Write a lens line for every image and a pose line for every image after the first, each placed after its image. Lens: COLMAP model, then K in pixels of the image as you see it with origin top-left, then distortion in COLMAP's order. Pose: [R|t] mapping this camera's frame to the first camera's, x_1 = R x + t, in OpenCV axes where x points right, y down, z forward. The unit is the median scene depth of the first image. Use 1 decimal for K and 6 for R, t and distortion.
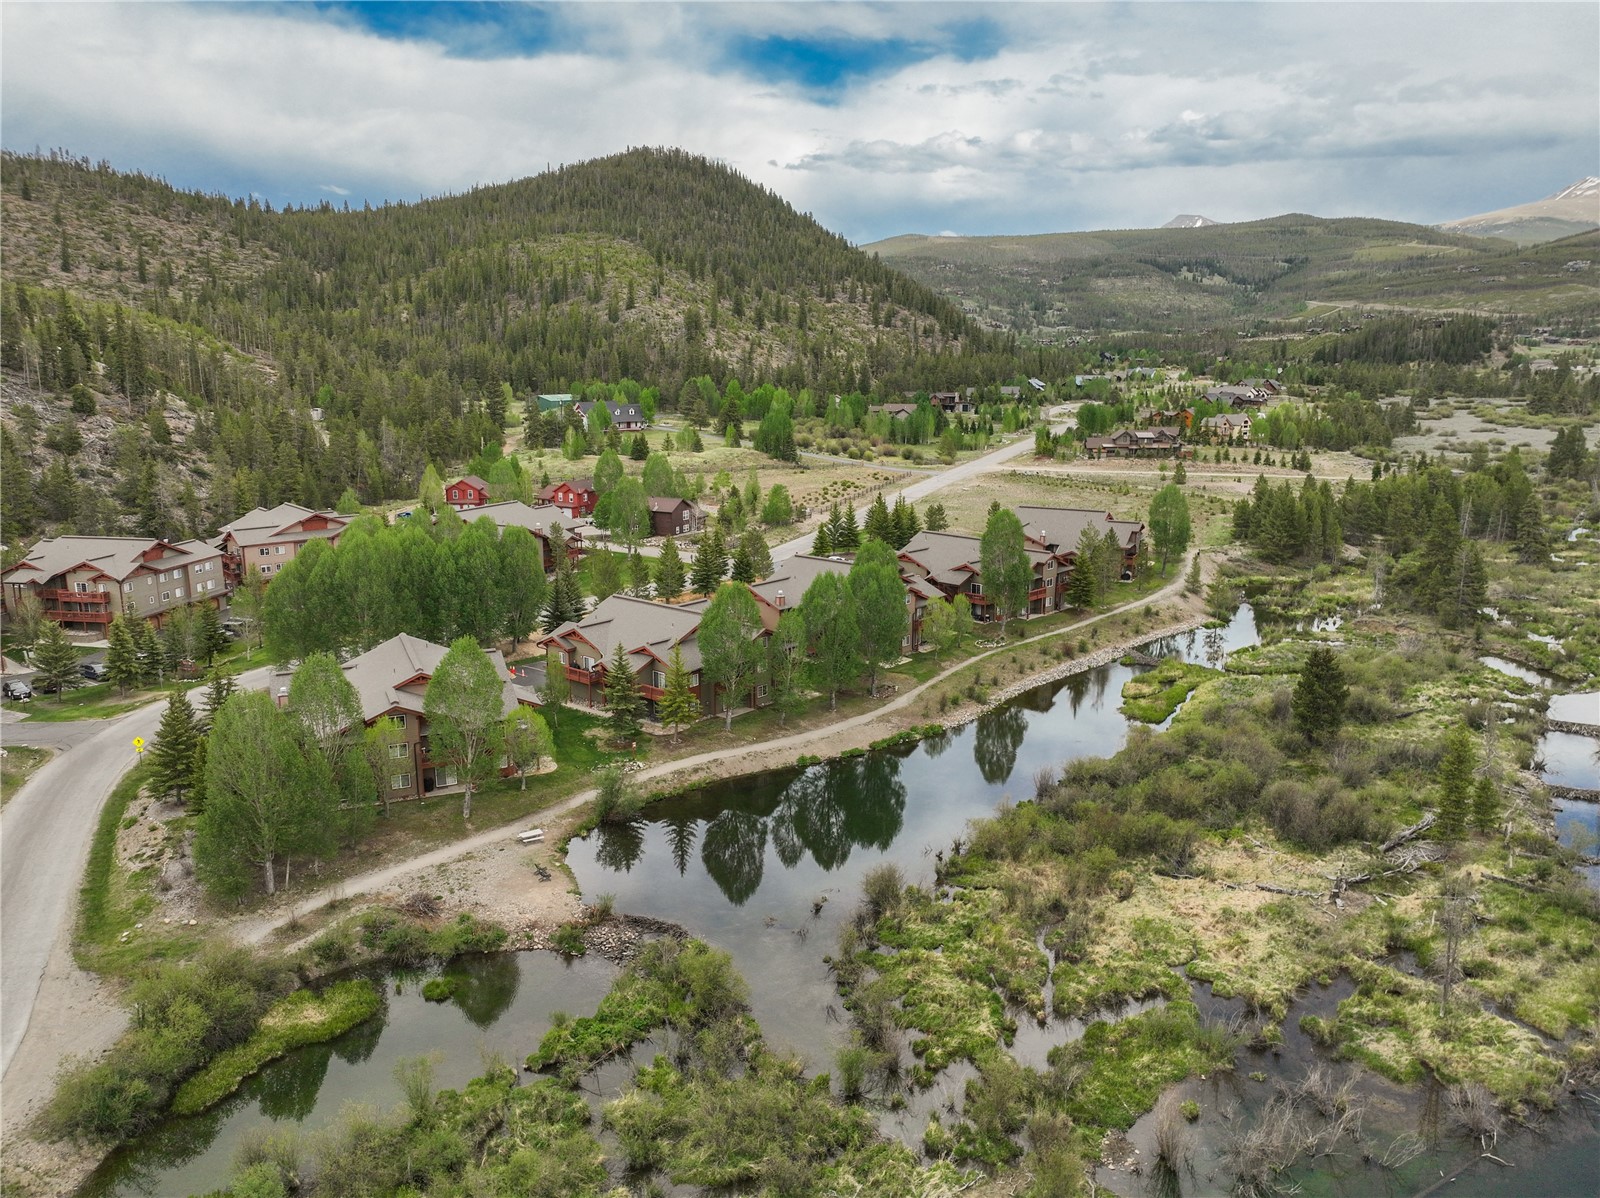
lens RADIAL K [[1279.1, 0, 800.0], [0, 1279.1, 599.0], [0, 0, 1]] dist [0.004683, 0.007698]
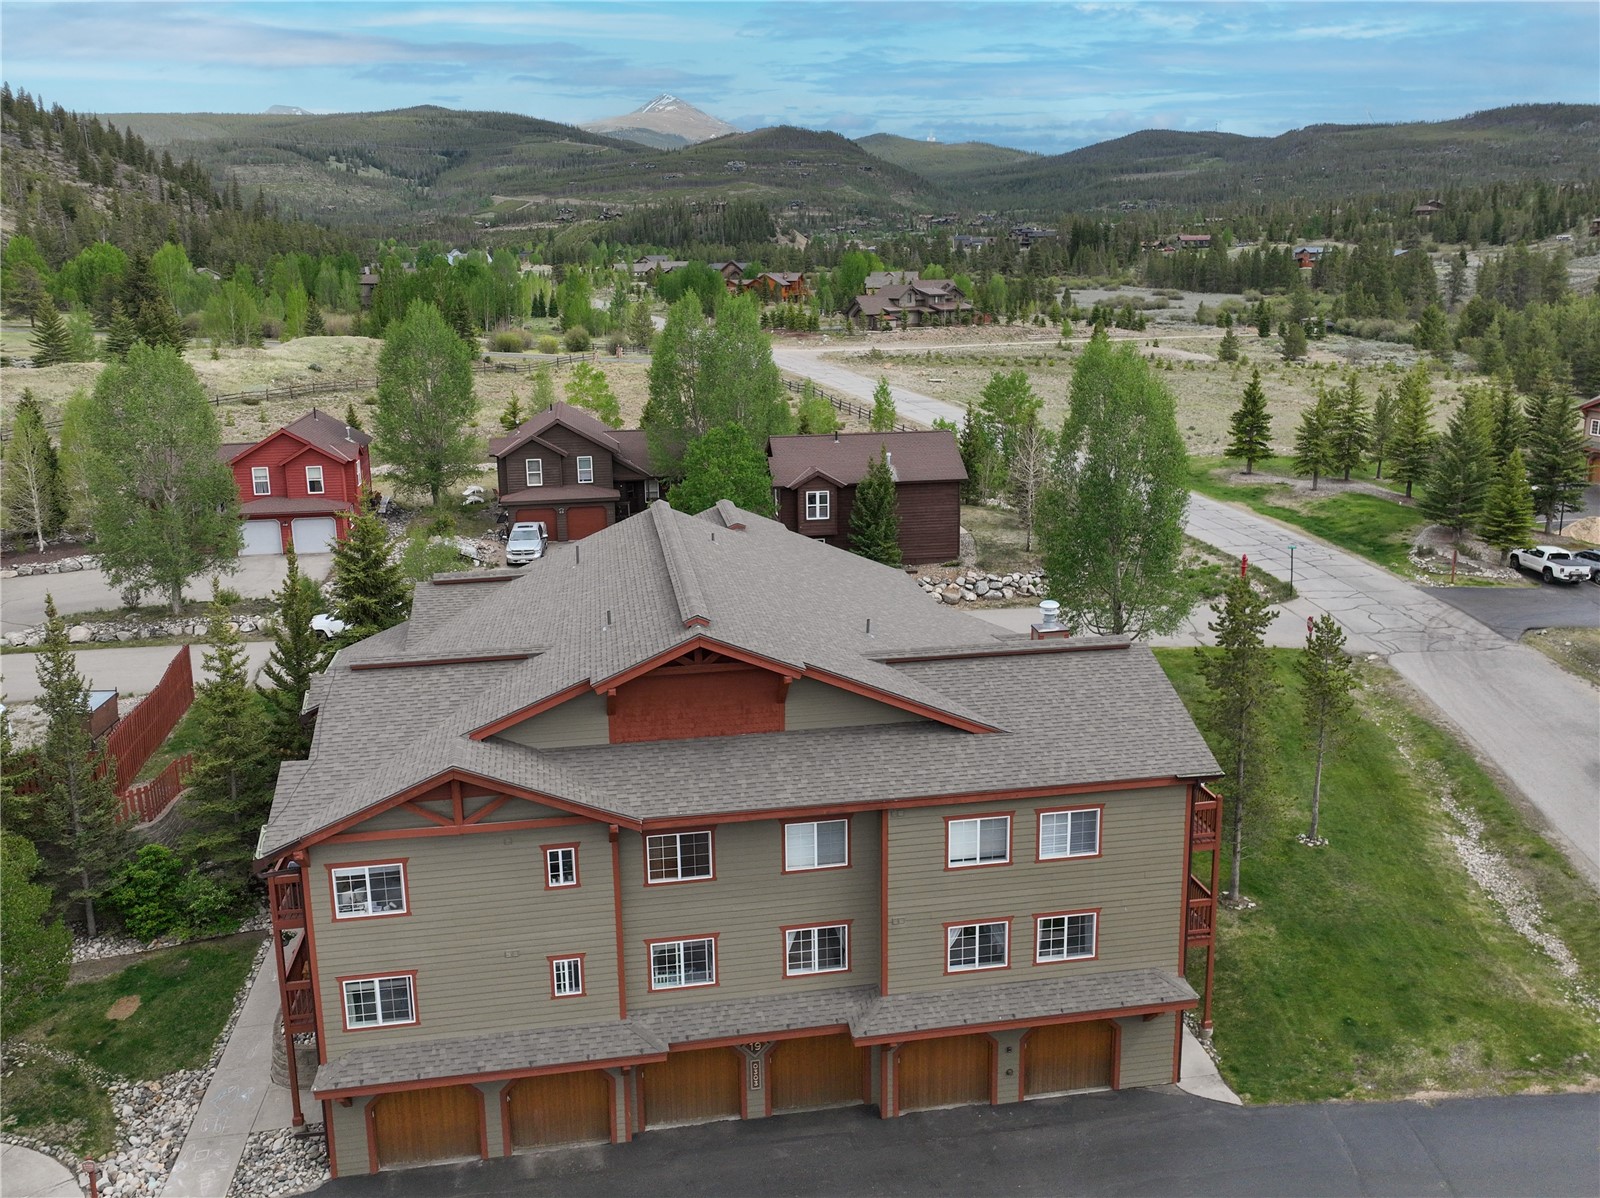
lens RADIAL K [[1279.1, 0, 800.0], [0, 1279.1, 599.0], [0, 0, 1]] dist [0.004683, 0.007698]
pose [[0.769066, -0.170146, 0.616107, -0.047807], [0.133079, 0.985419, 0.106018, -0.011954], [-0.625162, 0.000456, 0.780495, 0.123416]]
